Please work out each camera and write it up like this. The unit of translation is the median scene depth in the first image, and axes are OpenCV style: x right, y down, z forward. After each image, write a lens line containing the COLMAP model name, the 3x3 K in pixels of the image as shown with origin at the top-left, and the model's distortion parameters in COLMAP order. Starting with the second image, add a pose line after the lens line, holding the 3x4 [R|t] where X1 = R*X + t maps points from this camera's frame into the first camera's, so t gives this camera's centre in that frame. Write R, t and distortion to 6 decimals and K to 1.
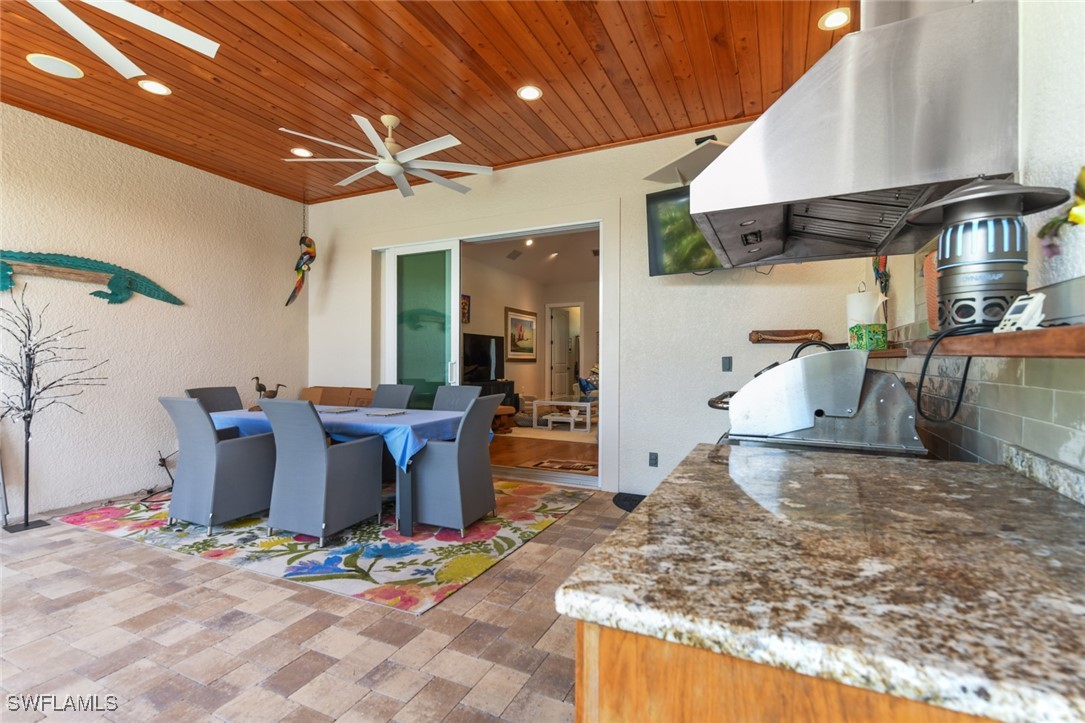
lens RADIAL K [[492.4, 0, 543.5], [0, 492.4, 359.7], [0, 0, 1]] dist [0.003847, 0.000107]
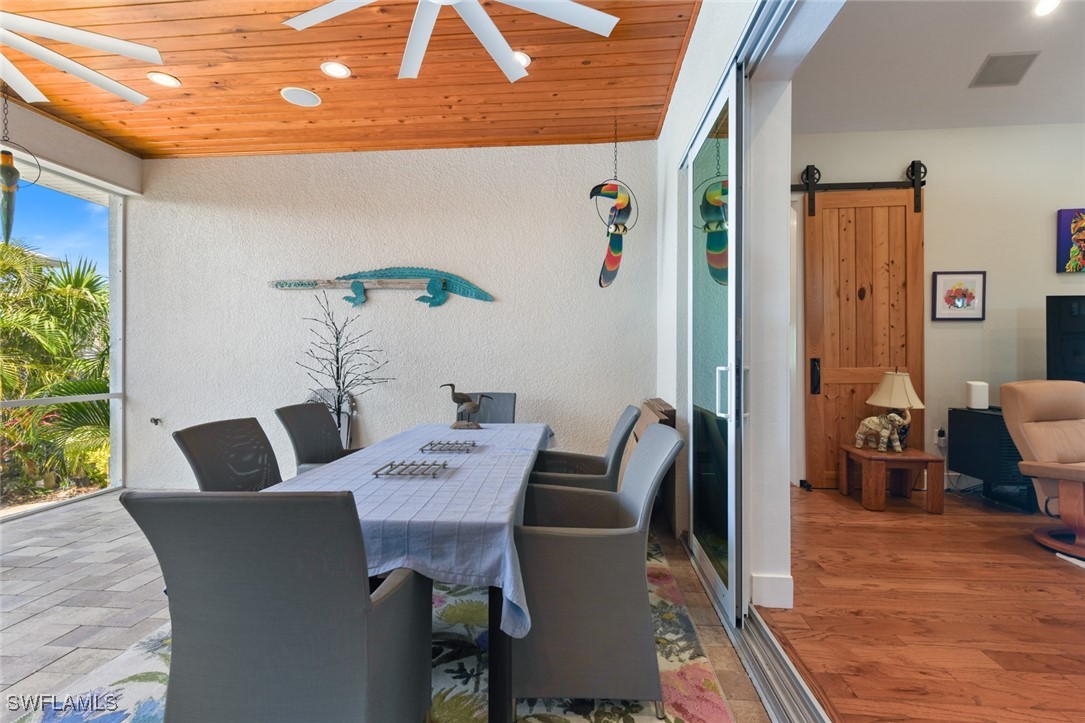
lens RADIAL K [[492.4, 0, 542.1], [0, 492.4, 360.5], [0, 0, 1]] dist [0.003847, 0.000107]
pose [[0.340982, 0.000632, -0.940070, 0.178622], [0.003730, 0.999991, 0.002025, -0.001525], [0.940063, -0.004197, 0.340976, 0.847760]]
